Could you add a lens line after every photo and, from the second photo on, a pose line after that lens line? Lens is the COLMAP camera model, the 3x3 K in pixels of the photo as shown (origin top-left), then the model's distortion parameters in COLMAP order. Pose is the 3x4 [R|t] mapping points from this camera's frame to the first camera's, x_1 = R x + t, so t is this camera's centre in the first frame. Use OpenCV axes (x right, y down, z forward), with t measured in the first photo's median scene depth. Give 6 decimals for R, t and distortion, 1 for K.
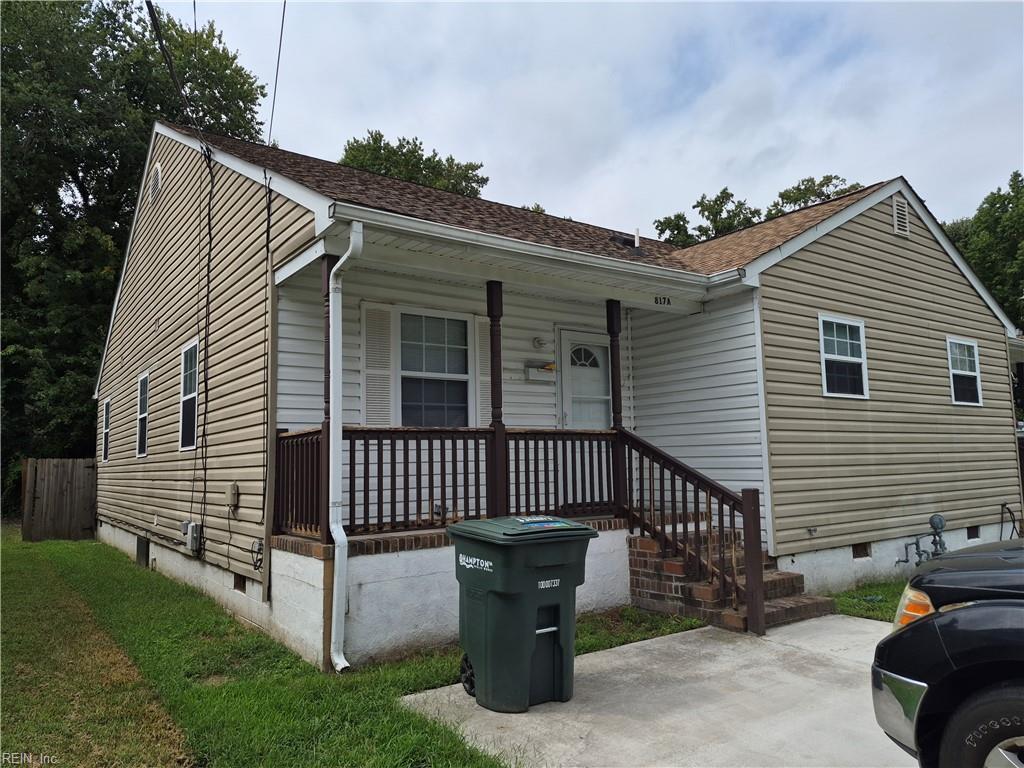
lens RADIAL K [[670.4, 0, 536.8], [0, 670.4, 380.9], [0, 0, 1]] dist [0.114941, -0.172890]
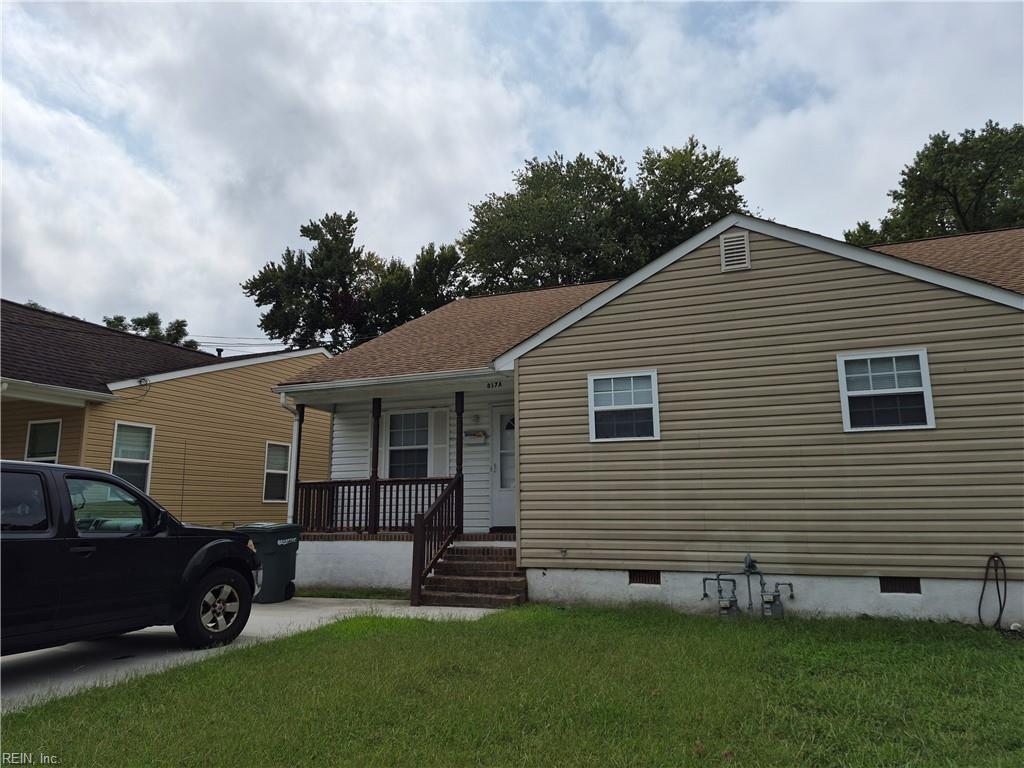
lens RADIAL K [[670.4, 0, 536.8], [0, 670.4, 380.9], [0, 0, 1]] dist [0.114941, -0.172890]
pose [[0.592790, -0.137027, -0.793614, 1.415734], [0.092785, 0.990477, -0.101713, 0.028617], [0.799994, -0.013341, 0.599859, 0.214060]]
